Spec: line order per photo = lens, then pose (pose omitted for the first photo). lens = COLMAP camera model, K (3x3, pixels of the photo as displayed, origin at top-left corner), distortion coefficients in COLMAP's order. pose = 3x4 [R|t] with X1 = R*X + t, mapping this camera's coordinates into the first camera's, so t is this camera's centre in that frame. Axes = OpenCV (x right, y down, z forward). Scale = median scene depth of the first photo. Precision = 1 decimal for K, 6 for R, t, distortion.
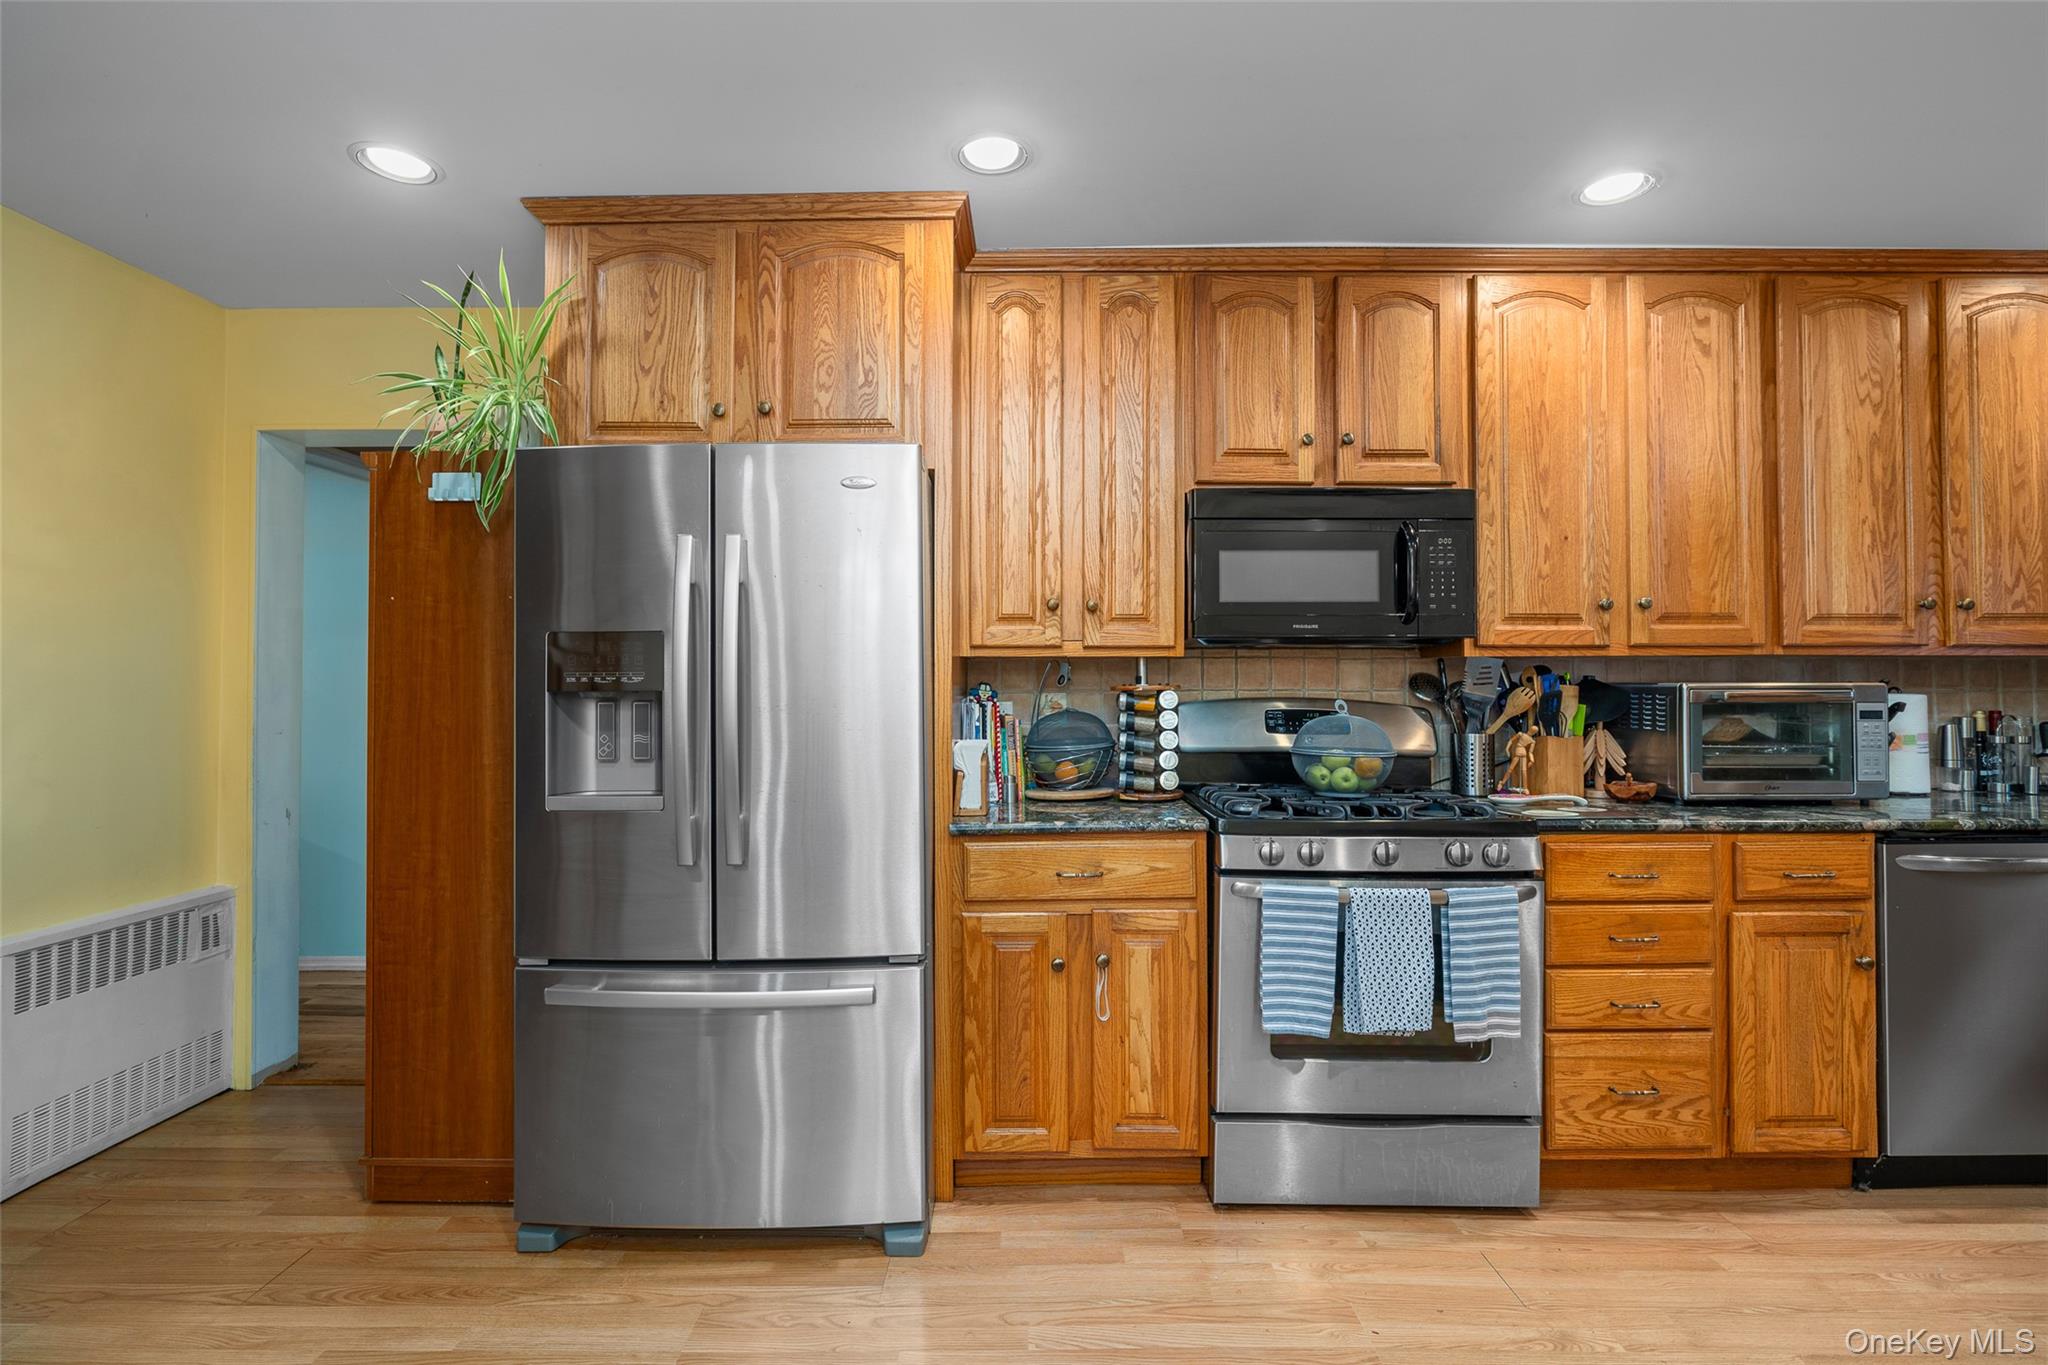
lens RADIAL K [[950.9, 0, 1025.5], [0, 950.9, 687.0], [0, 0, 1]] dist [0.000950, 0.000612]
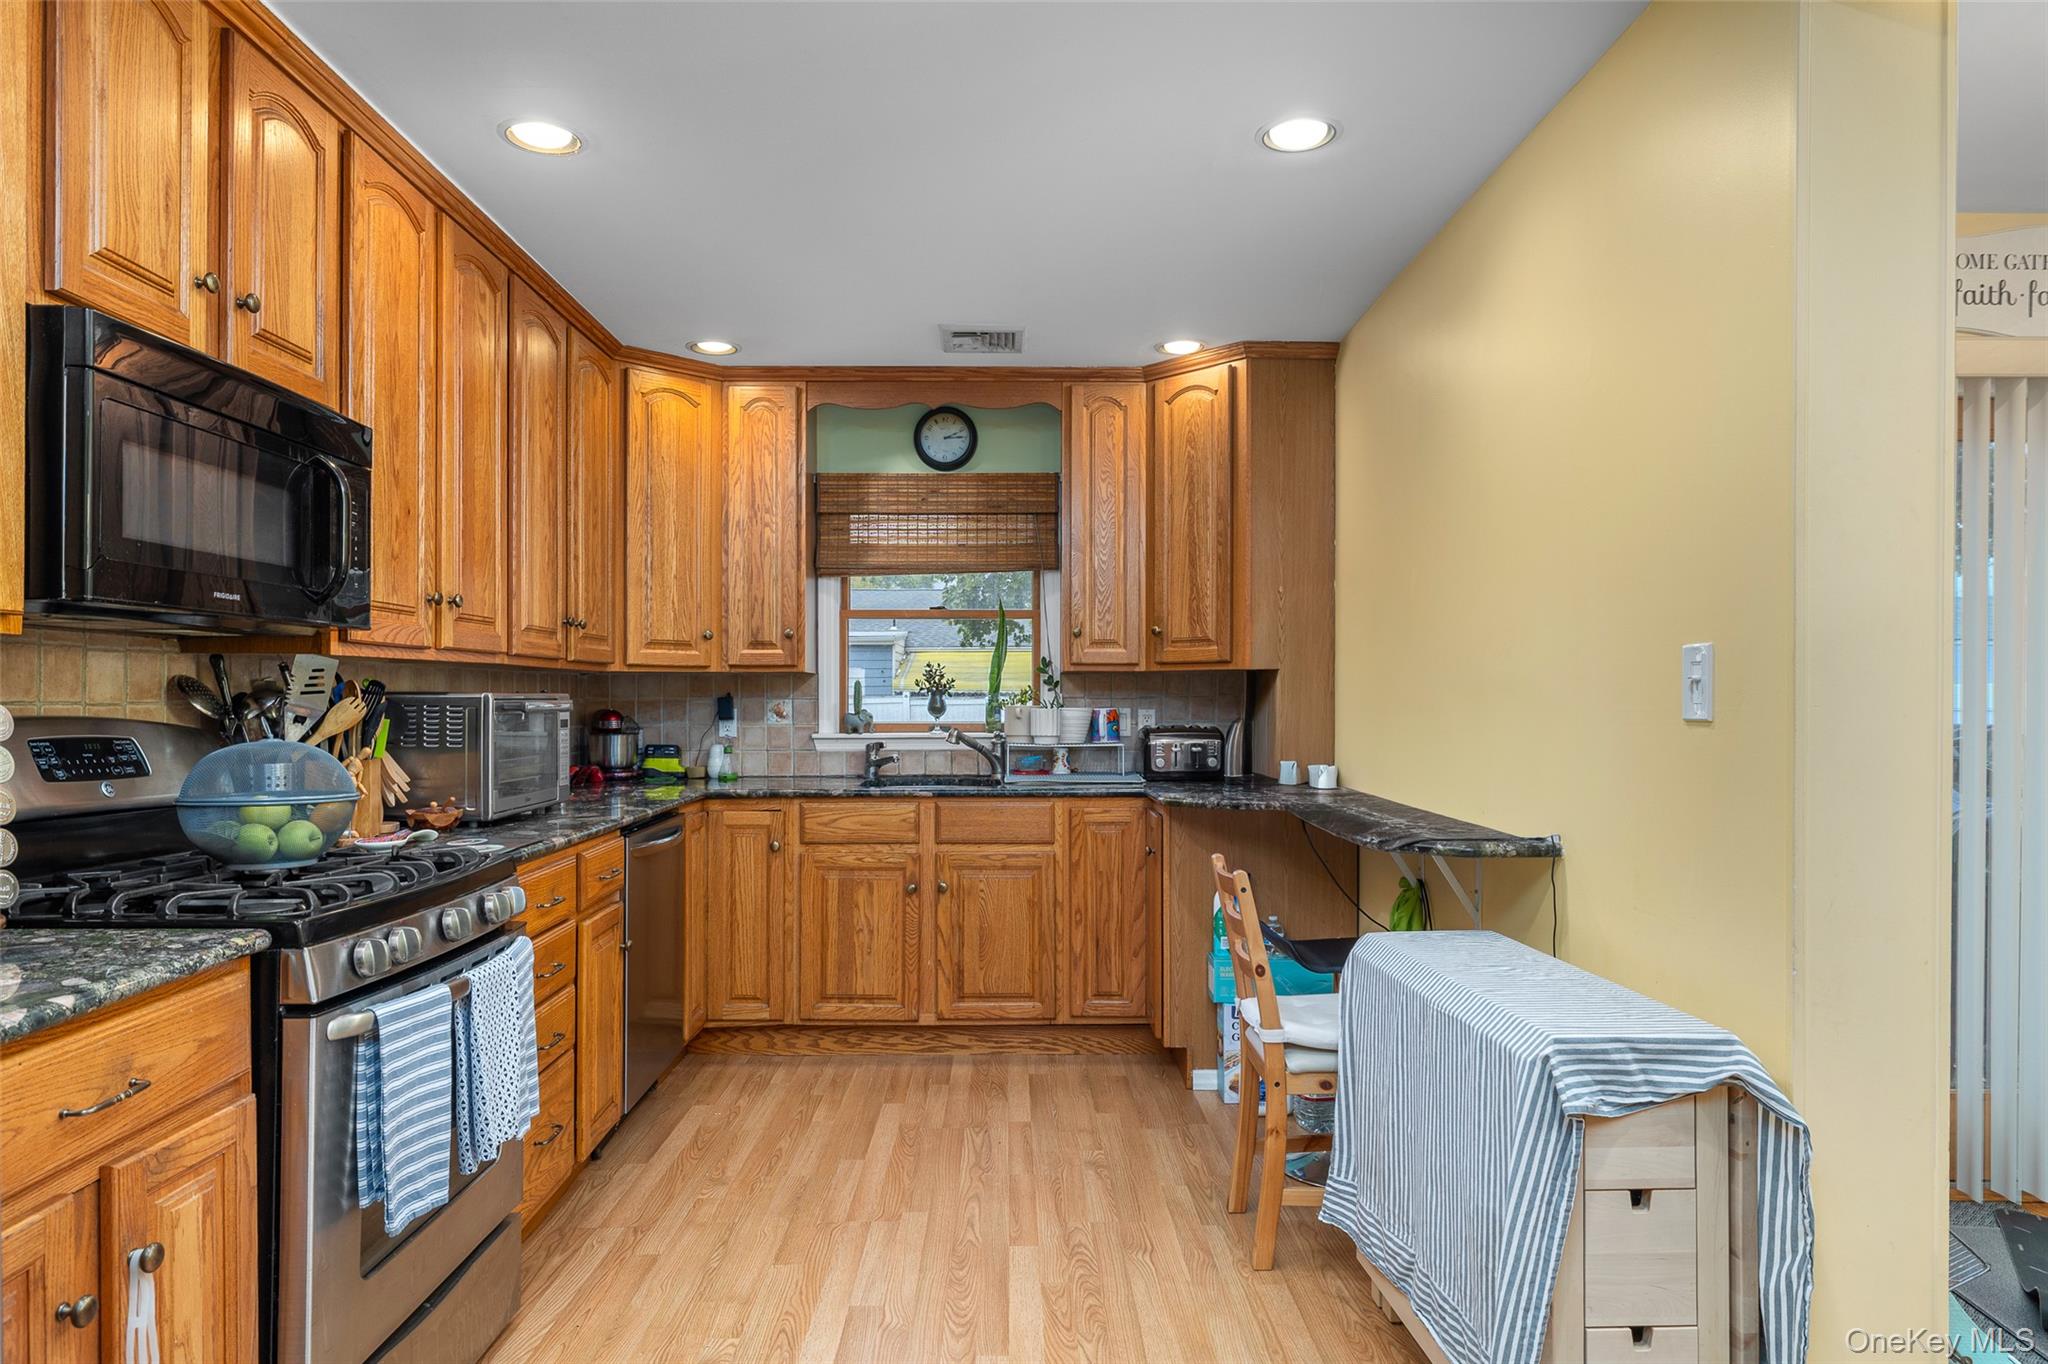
lens RADIAL K [[1221.6, 0, 1029.1], [0, 1221.6, 725.6], [0, 0, 1]] dist [-0.001827, -0.001538]
pose [[-0.019582, -0.019881, 0.999611, -0.506874], [-0.007377, 0.999778, 0.019740, -0.000327], [-0.999781, -0.006988, -0.019724, 0.520532]]
